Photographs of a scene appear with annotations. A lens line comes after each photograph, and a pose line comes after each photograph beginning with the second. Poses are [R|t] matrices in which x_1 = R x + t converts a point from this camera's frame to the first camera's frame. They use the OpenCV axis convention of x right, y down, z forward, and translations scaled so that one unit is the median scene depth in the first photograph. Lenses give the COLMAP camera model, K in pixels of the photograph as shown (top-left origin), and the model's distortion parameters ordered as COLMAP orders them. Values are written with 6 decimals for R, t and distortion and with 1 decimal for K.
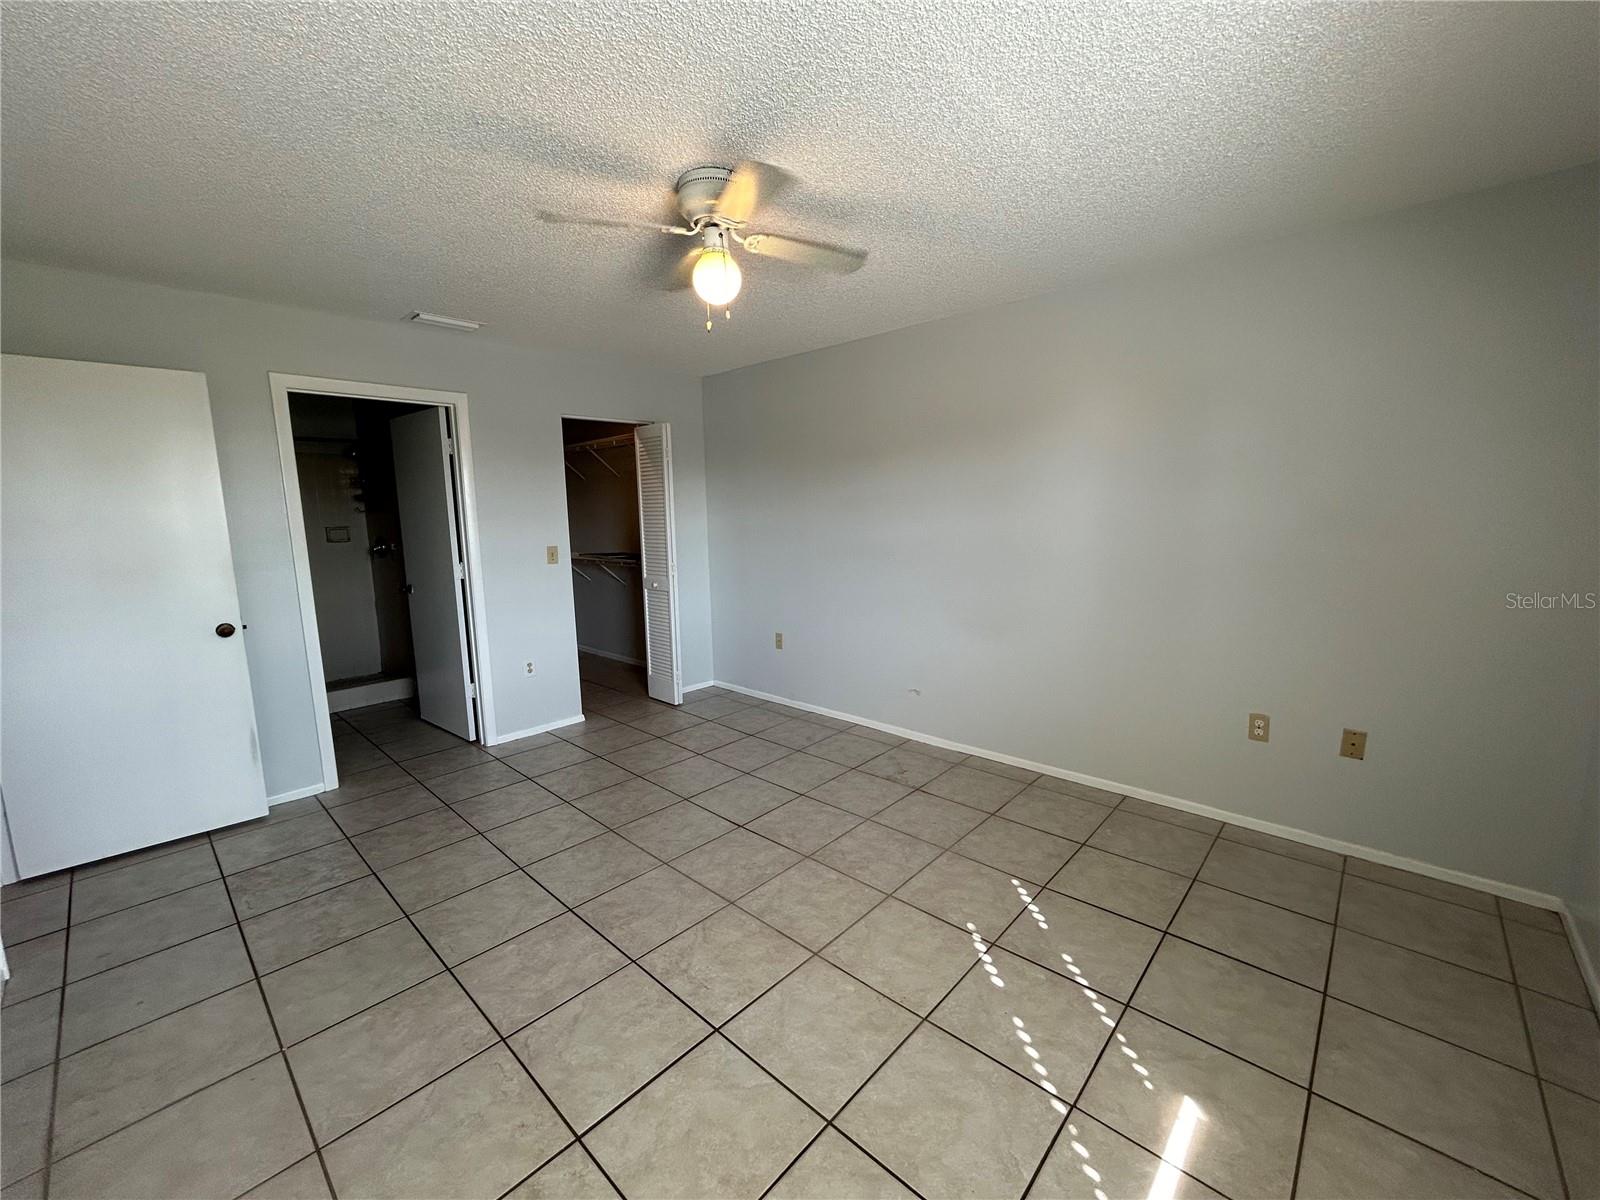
lens RADIAL K [[646.1, 0, 798.0], [0, 646.1, 590.1], [0, 0, 1]] dist [0.001436, -0.000003]
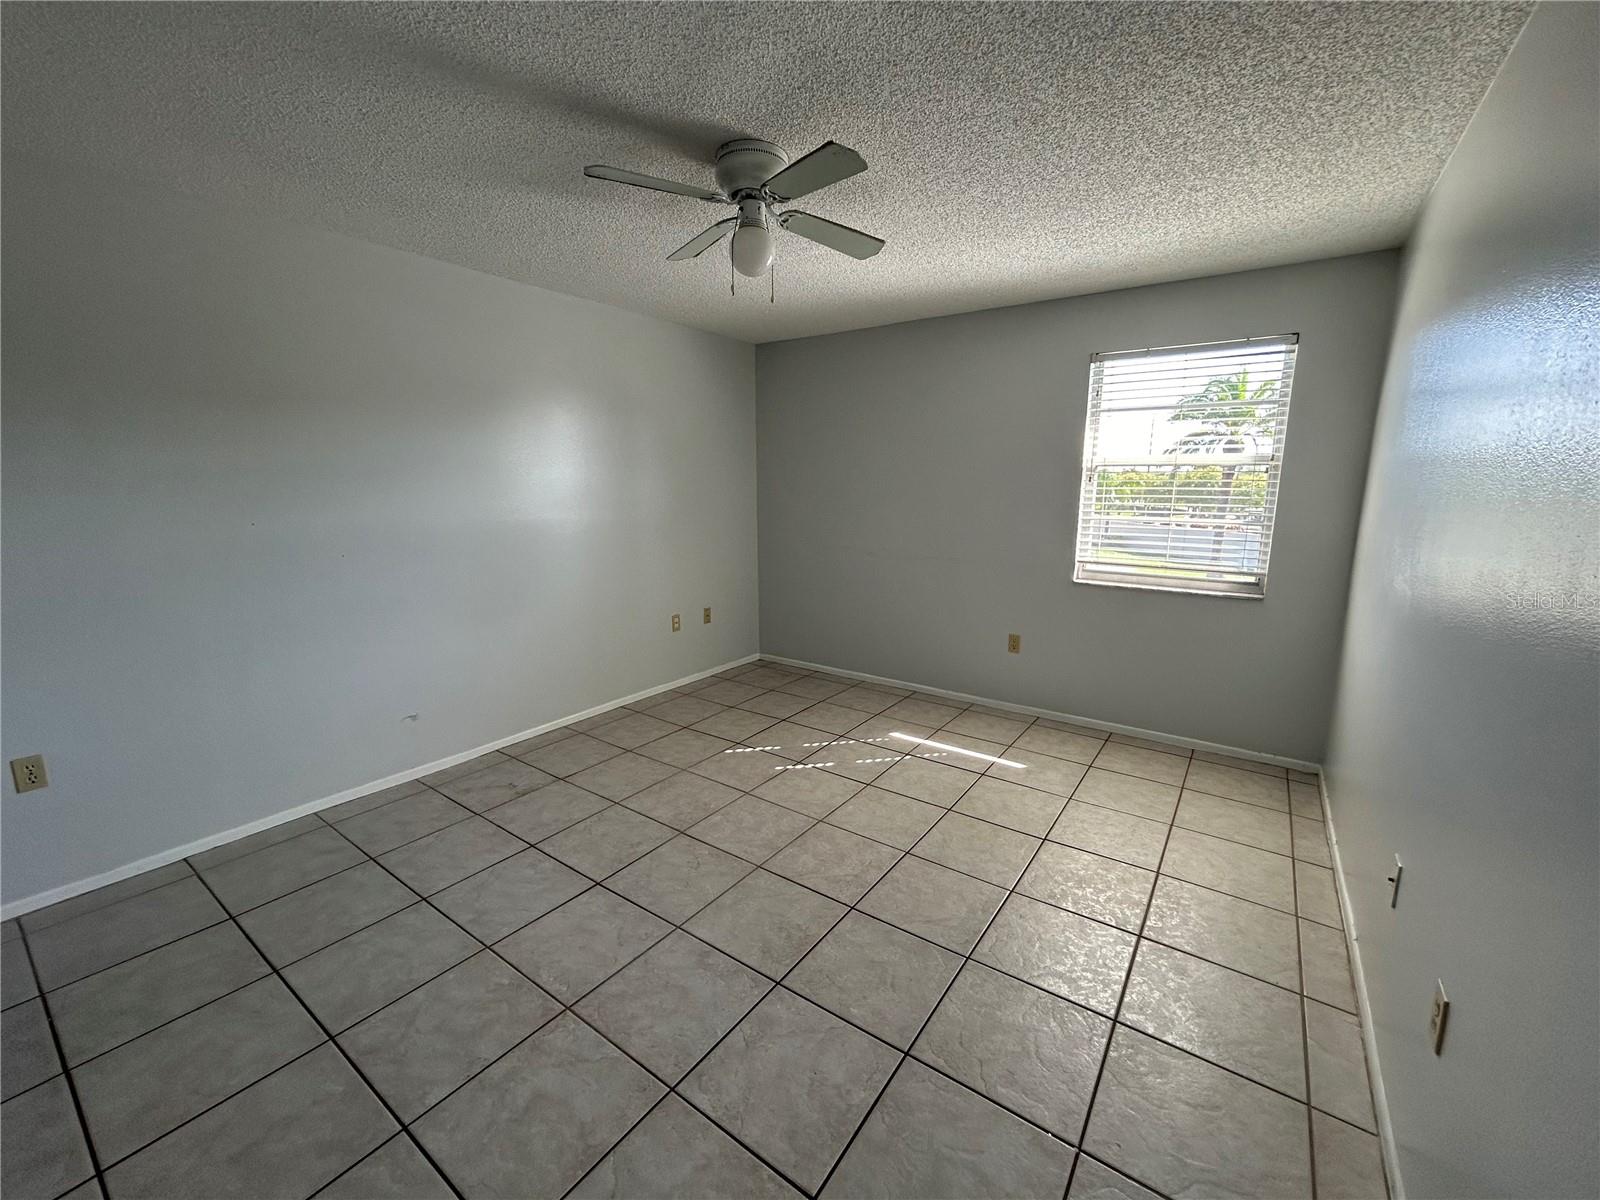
lens RADIAL K [[646.1, 0, 802.0], [0, 646.1, 607.1], [0, 0, 1]] dist [0.001436, -0.000003]
pose [[-0.124420, -0.172475, 0.977124, -0.817086], [0.131108, 0.973284, 0.188492, -0.082267], [-0.983530, 0.151561, -0.098484, 0.755860]]
